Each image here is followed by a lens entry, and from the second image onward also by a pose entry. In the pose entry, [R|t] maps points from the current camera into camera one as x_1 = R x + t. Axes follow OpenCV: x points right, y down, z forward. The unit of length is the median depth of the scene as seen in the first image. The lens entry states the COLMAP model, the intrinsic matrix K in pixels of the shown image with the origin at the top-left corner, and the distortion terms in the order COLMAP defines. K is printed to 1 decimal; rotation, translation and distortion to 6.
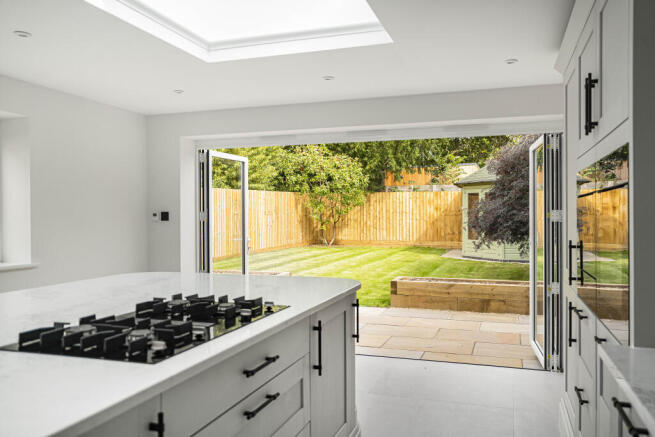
lens RADIAL K [[544.7, 0, 327.5], [0, 544.7, 218.5], [0, 0, 1]] dist [0.000904, 0.003099]
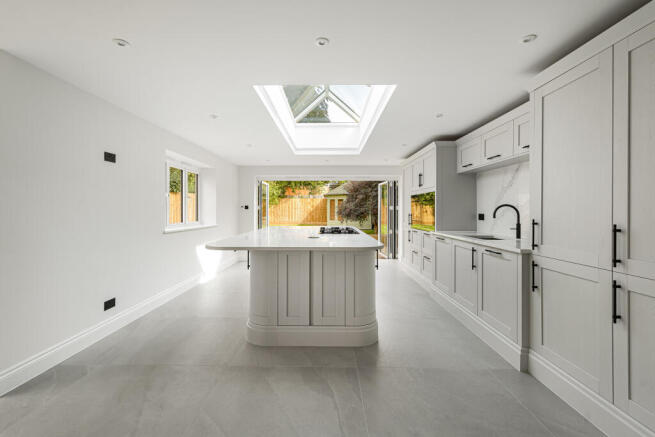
lens RADIAL K [[293.0, 0, 327.1], [0, 293.0, 209.9], [0, 0, 1]] dist [0.001096, -0.000029]
pose [[0.949807, 0.006423, 0.312771, -0.122014], [-0.004014, 0.999957, -0.008346, 0.005395], [-0.312811, 0.006671, 0.949792, -0.123881]]
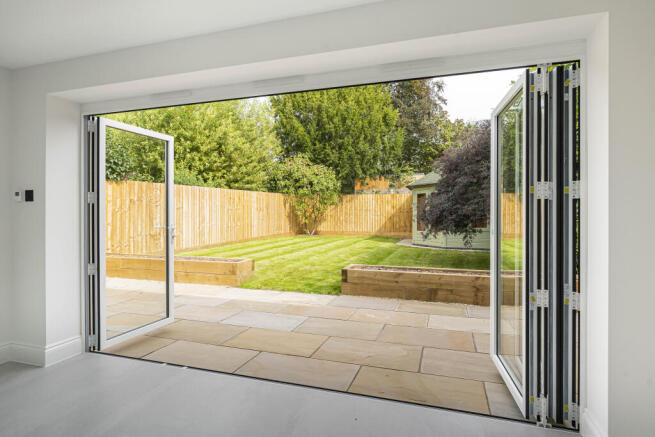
lens RADIAL K [[364.5, 0, 327.5], [0, 364.5, 218.5], [0, 0, 1]] dist [-0.001685, -0.000566]
pose [[0.999938, 0.005339, 0.009755, 0.041680], [-0.005372, 0.999980, 0.003391, 0.008179], [-0.009737, -0.003443, 0.999947, 0.156524]]
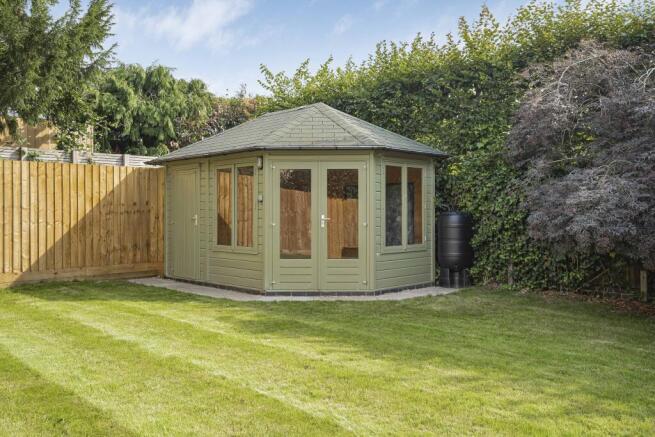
lens RADIAL K [[560.2, 0, 327.5], [0, 560.2, 218.5], [0, 0, 1]] dist [0.000957, 0.000268]
pose [[0.437628, -0.002642, 0.899152, -0.191000], [0.005252, 0.999986, 0.000382, -0.000703], [-0.899141, 0.004555, 0.437636, 0.703169]]
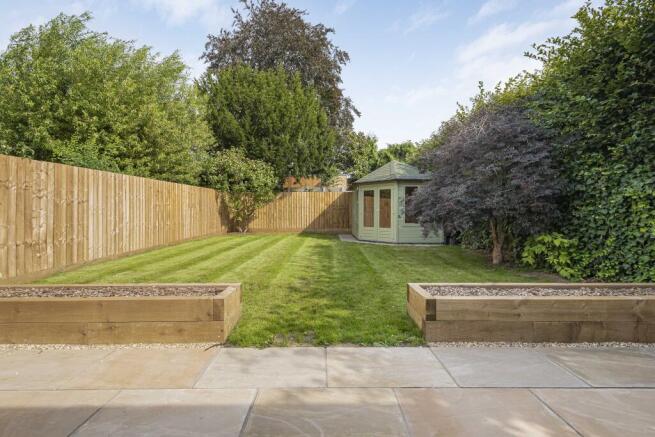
lens RADIAL K [[293.0, 0, 327.1], [0, 293.0, 209.9], [0, 0, 1]] dist [0.001096, -0.000029]
pose [[0.943378, 0.005056, 0.331682, -0.050699], [0.000797, 0.999846, -0.017506, 0.009675], [-0.331719, 0.016779, 0.943229, 0.366266]]
